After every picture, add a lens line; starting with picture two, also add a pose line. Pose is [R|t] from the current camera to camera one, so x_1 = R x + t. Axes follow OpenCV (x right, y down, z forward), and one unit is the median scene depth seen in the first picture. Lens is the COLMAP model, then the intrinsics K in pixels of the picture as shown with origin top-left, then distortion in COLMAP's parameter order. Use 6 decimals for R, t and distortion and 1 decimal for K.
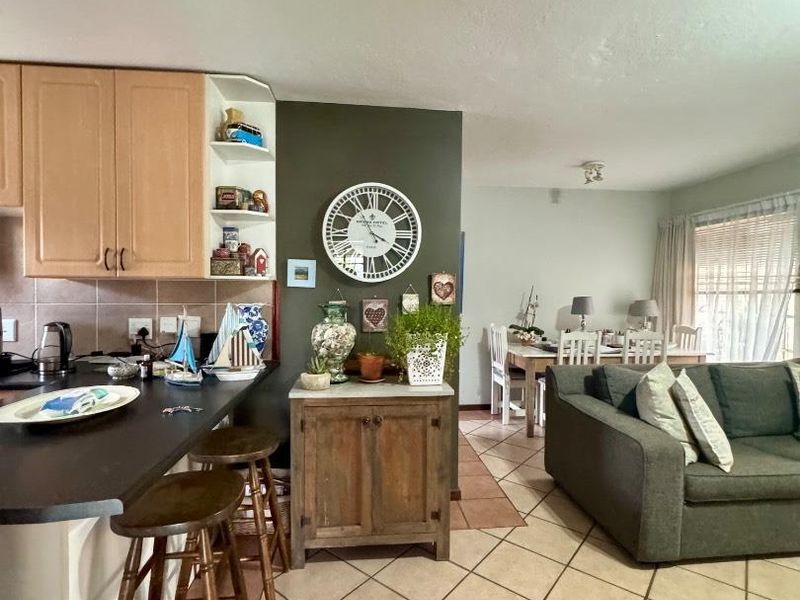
lens RADIAL K [[422.8, 0, 399.9], [0, 422.8, 296.1], [0, 0, 1]] dist [-0.000095, -0.017871]
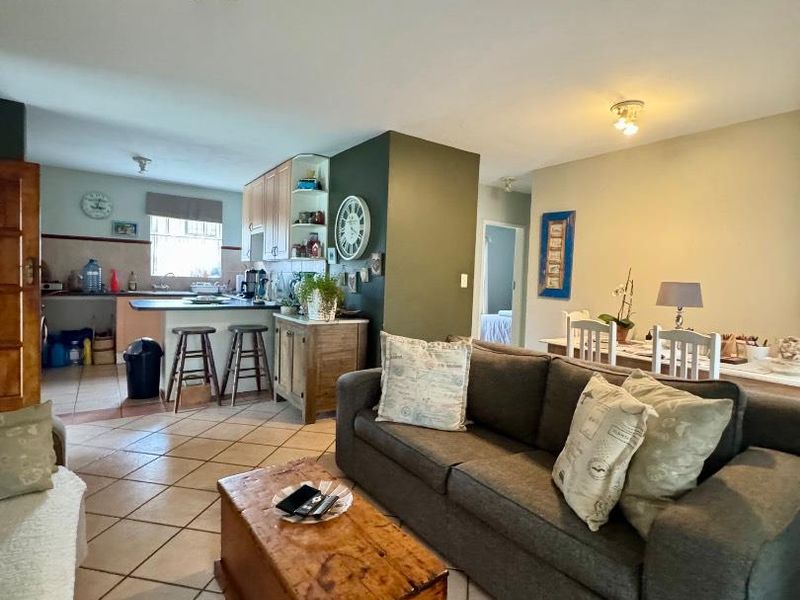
lens RADIAL K [[422.8, 0, 399.9], [0, 422.8, 296.1], [0, 0, 1]] dist [-0.000095, -0.017871]
pose [[0.487346, 0.045281, -0.872034, 1.372515], [-0.047563, 0.998549, 0.025269, 0.050021], [0.871912, 0.029162, 0.488793, 0.405945]]
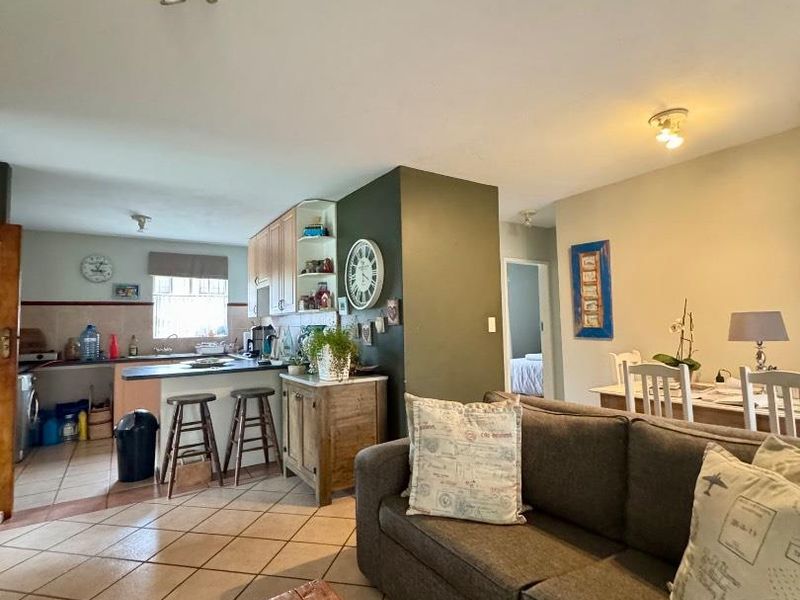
lens RADIAL K [[422.8, 0, 399.9], [0, 422.8, 296.1], [0, 0, 1]] dist [-0.000095, -0.017871]
pose [[0.460031, -0.080574, -0.884240, 1.214484], [0.011044, 0.996316, -0.085040, 0.041797], [0.887834, 0.029355, 0.459226, 0.468170]]
